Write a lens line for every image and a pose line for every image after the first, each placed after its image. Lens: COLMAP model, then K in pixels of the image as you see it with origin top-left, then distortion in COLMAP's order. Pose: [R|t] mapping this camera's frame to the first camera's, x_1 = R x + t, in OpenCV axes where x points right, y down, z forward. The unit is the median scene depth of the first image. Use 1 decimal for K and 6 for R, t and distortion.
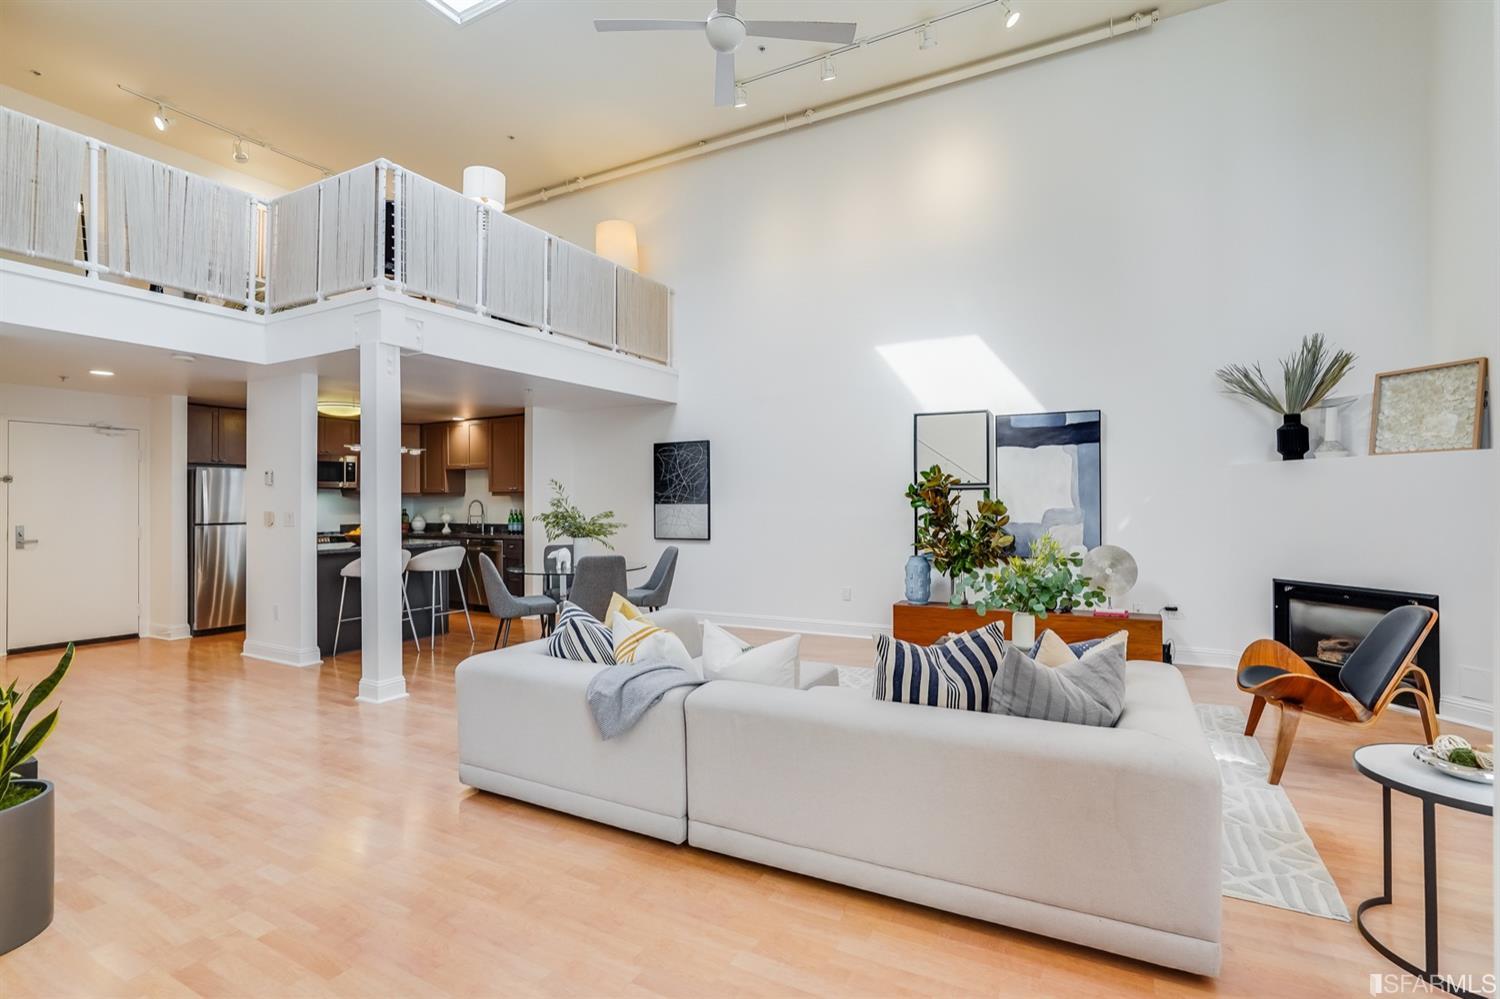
lens RADIAL K [[693.4, 0, 750.1], [0, 693.4, 501.0], [0, 0, 1]] dist [-0.033480, 0.017800]
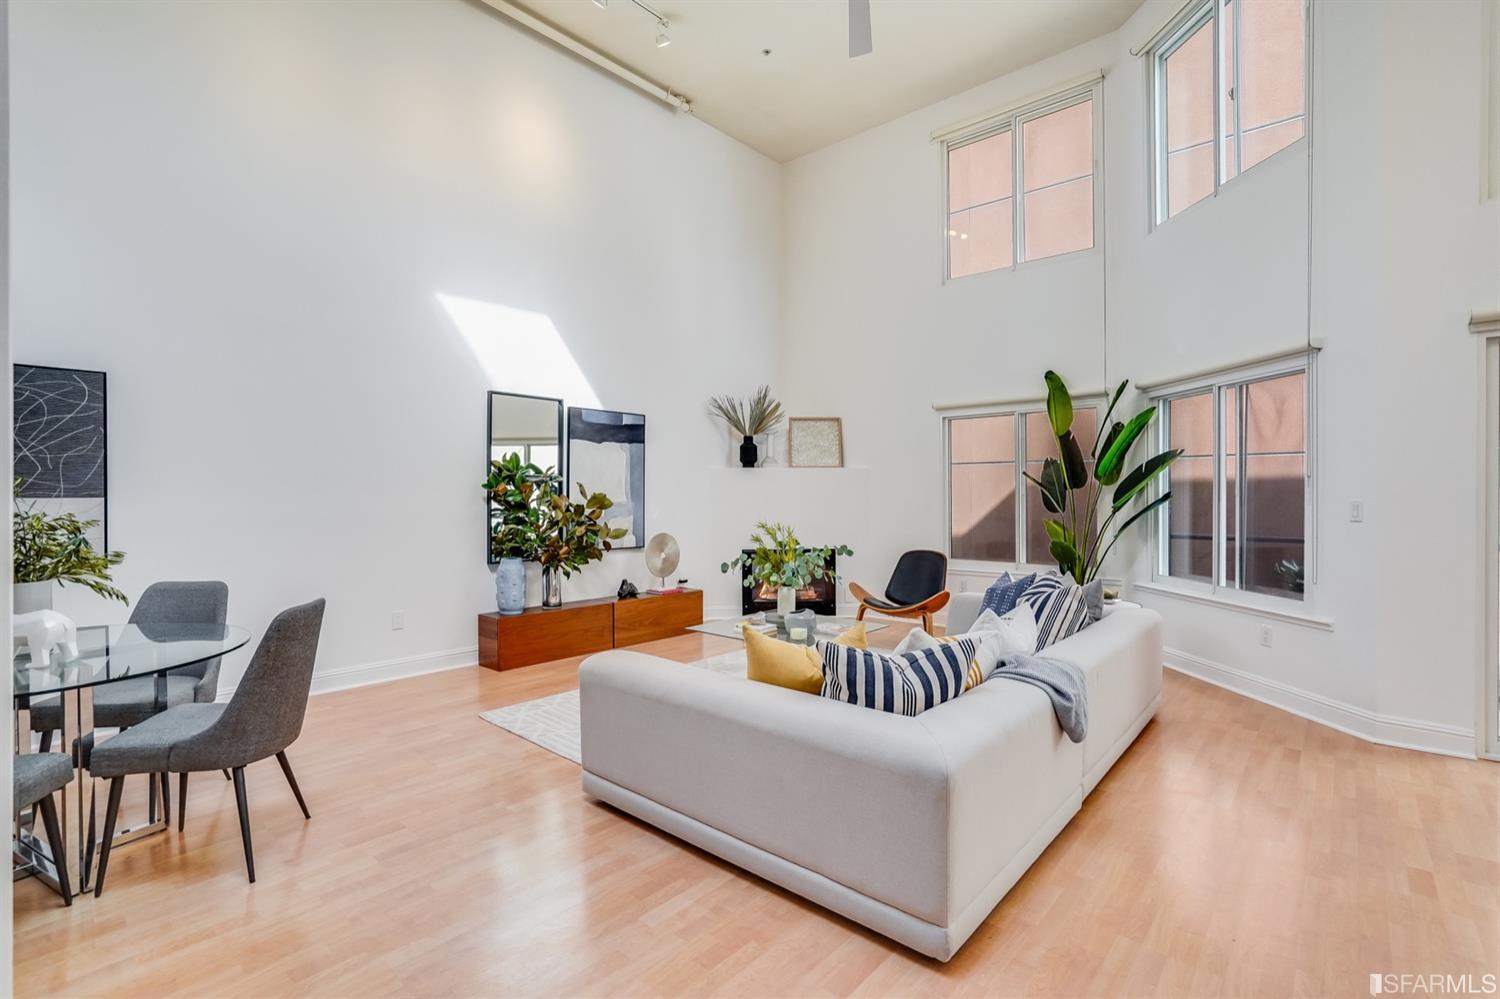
lens RADIAL K [[704.3, 0, 743.5], [0, 704.3, 492.6], [0, 0, 1]] dist [-0.047301, 0.021279]
pose [[0.226421, 0.007951, 0.973997, -0.570983], [-0.001192, 0.999968, -0.007886, 0.004820], [-0.974029, 0.000625, 0.226423, 0.565865]]
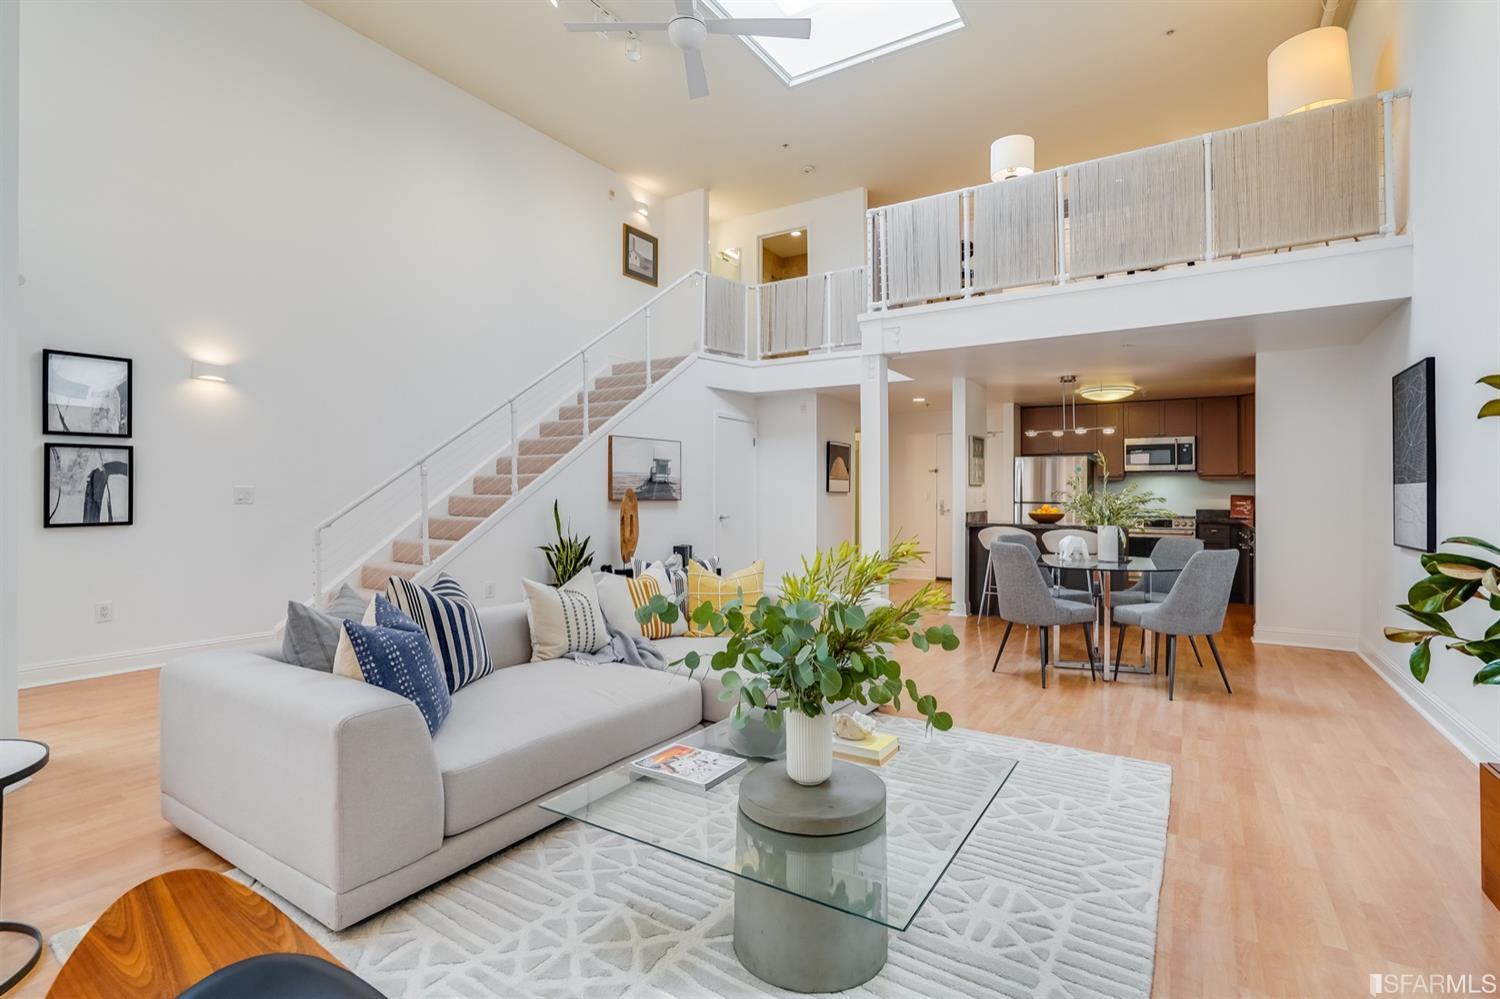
lens RADIAL K [[700.0, 0, 751.4], [0, 700.0, 490.4], [0, 0, 1]] dist [-0.048142, 0.024916]
pose [[-0.063027, 0.001221, -0.998011, 0.616365], [-0.003238, 0.999994, 0.001428, 0.013381], [0.998007, 0.003322, -0.063023, 0.701326]]
